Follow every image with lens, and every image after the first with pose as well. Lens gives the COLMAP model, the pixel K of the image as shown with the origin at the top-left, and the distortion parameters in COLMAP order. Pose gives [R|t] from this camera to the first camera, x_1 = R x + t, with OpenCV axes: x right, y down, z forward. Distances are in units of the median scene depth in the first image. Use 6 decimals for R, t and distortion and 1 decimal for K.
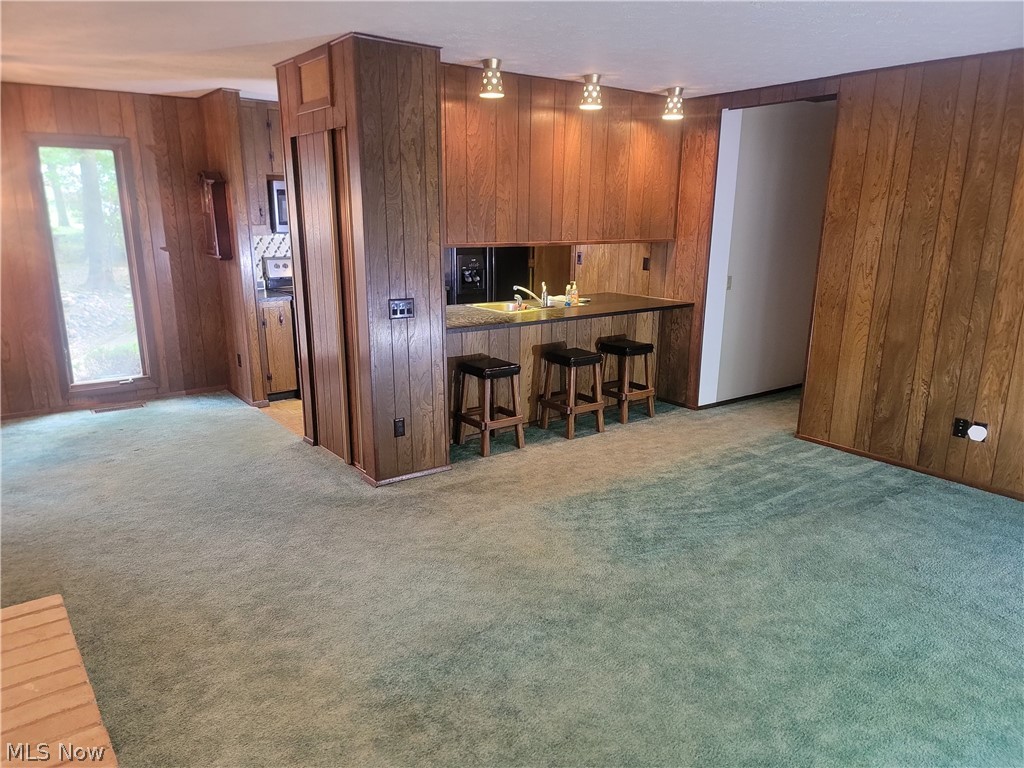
lens RADIAL K [[706.3, 0, 512.0], [0, 706.3, 384.0], [0, 0, 1]] dist [0.008058, 0.002460]
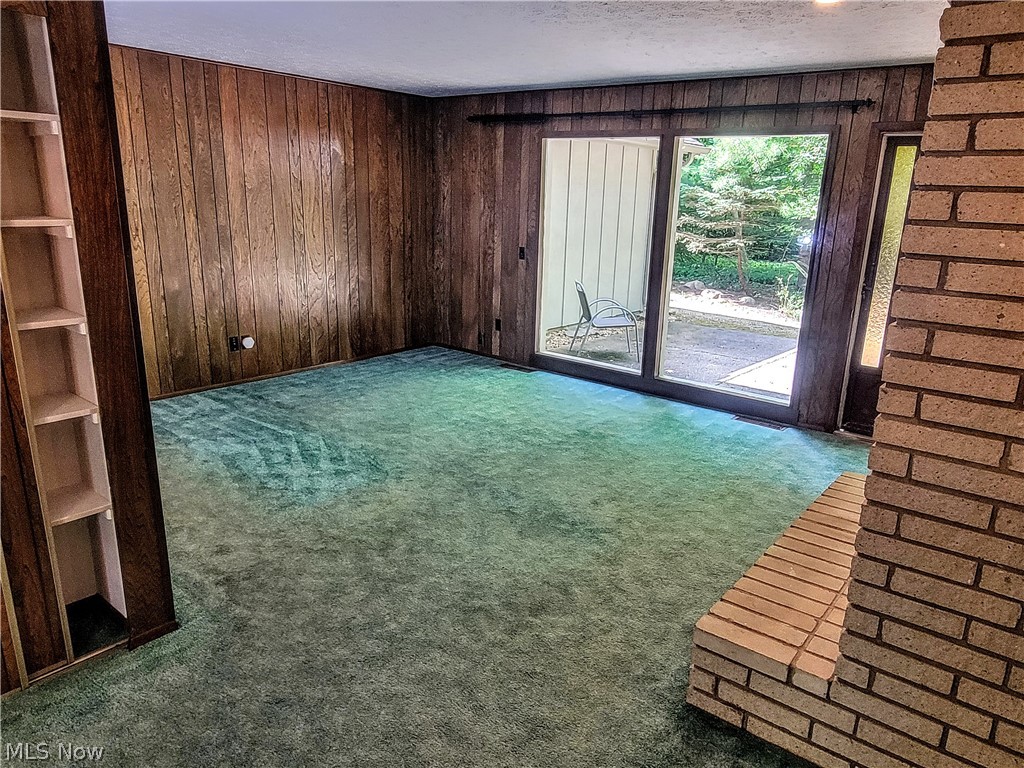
lens RADIAL K [[716.1, 0, 512.0], [0, 716.1, 384.0], [0, 0, 1]] dist [-0.000927, -0.000523]
pose [[-0.242521, -0.264967, 0.933261, -0.794102], [0.193857, 0.929343, 0.314231, -0.195079], [-0.950580, 0.257127, -0.174020, 0.770127]]
